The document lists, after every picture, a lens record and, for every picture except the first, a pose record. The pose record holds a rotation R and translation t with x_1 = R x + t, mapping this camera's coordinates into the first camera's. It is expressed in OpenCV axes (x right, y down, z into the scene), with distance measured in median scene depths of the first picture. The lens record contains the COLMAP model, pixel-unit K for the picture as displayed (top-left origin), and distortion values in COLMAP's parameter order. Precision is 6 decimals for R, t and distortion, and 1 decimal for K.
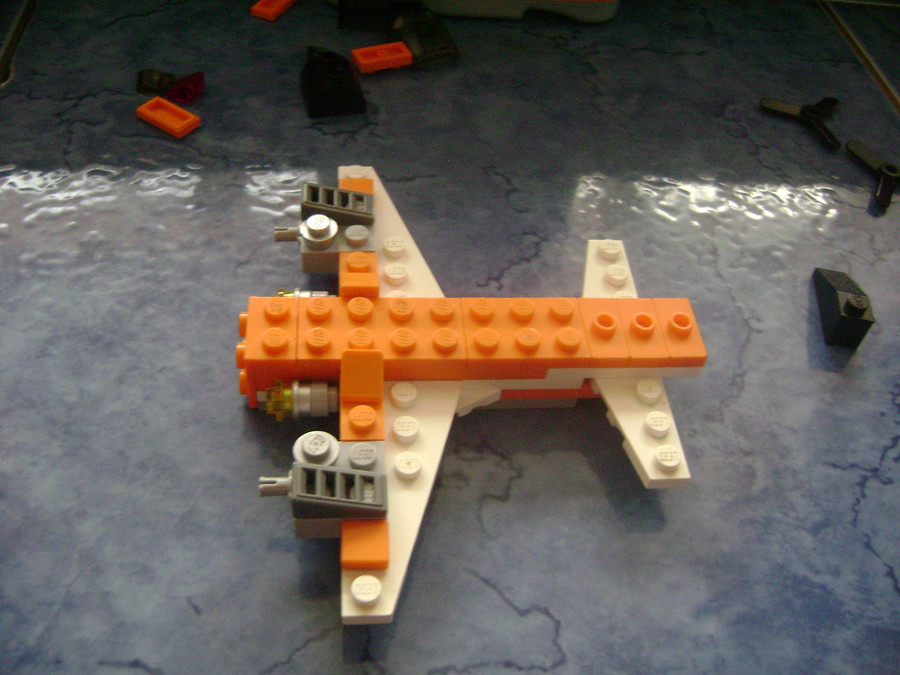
lens RADIAL K [[916.4, 0, 449.5], [0, 916.4, 337.0], [0, 0, 1]] dist [-0.139503, 0.000000]
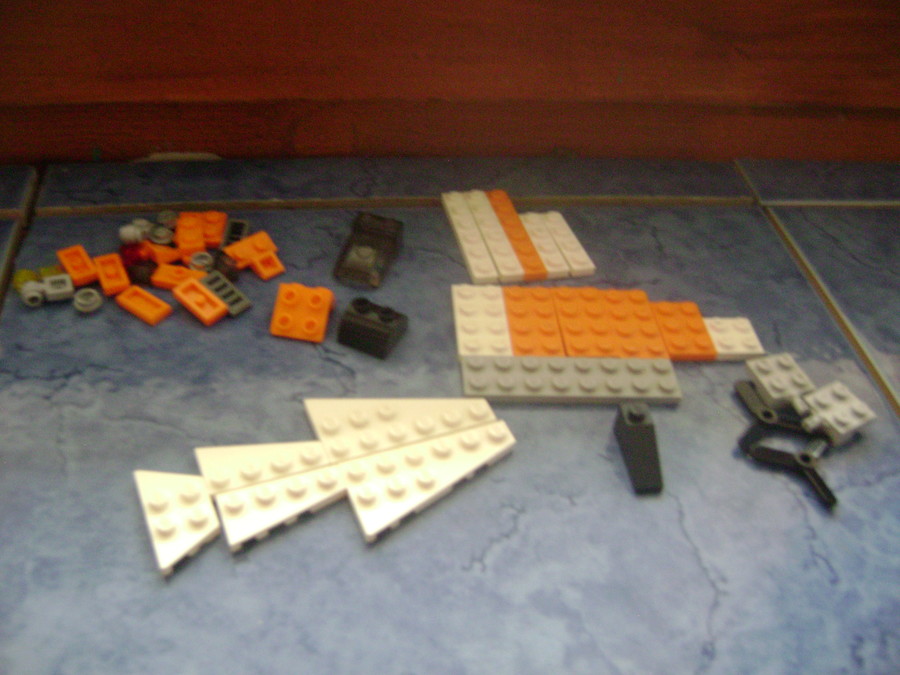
lens RADIAL K [[916.4, 0, 453.0], [0, 916.4, 345.3], [0, 0, 1]] dist [-0.139503, 0.000000]
pose [[0.997406, -0.047618, 0.053981, -0.028152], [0.052306, 0.994654, -0.089039, -0.247315], [-0.049453, 0.091631, 0.994564, -0.084072]]
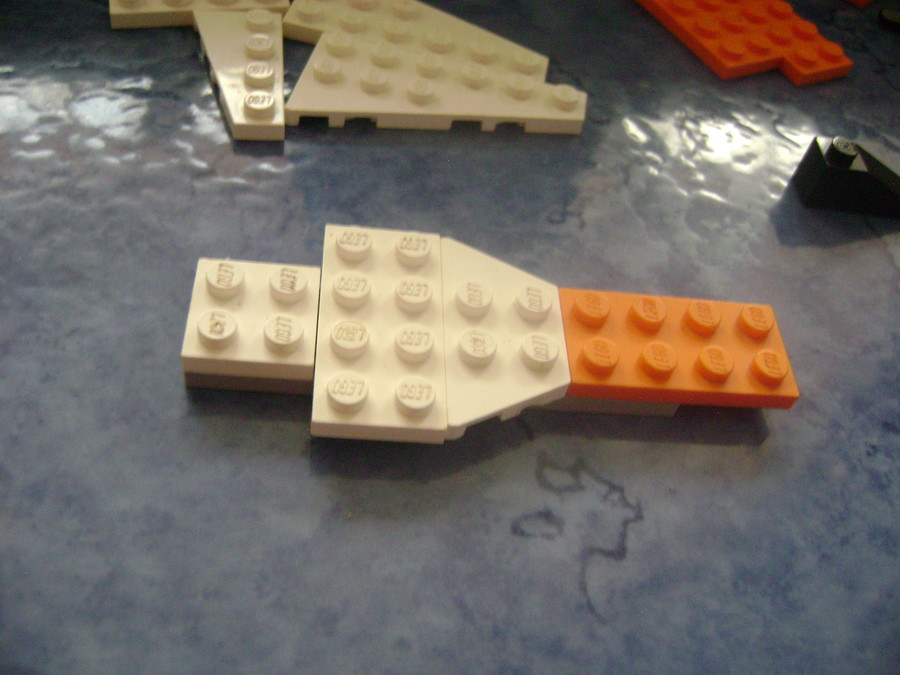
lens RADIAL K [[916.4, 0, 452.7], [0, 916.4, 338.2], [0, 0, 1]] dist [-0.139503, 0.000000]
pose [[0.997425, 0.032616, 0.063877, -0.092123], [-0.035742, 0.998188, 0.048409, 0.000515], [-0.062183, -0.050568, 0.996783, 0.357017]]
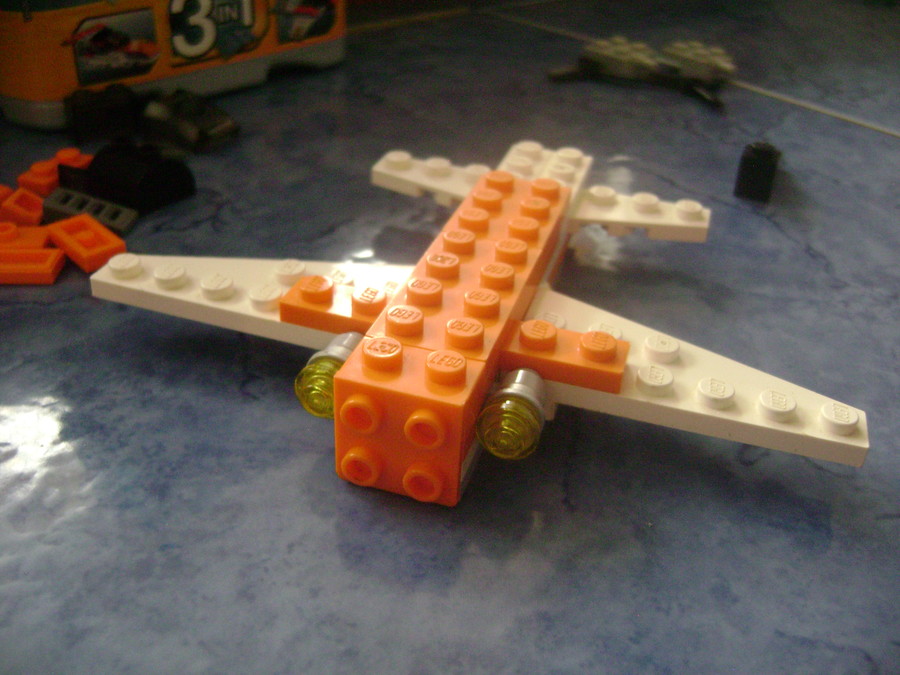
lens RADIAL K [[916.4, 0, 444.5], [0, 916.4, 328.2], [0, 0, 1]] dist [-0.139503, 0.000000]
pose [[0.777351, -0.387007, 0.495934, -0.468208], [0.490186, 0.866753, -0.091962, 0.016070], [-0.394262, 0.314587, 0.863477, 0.415200]]
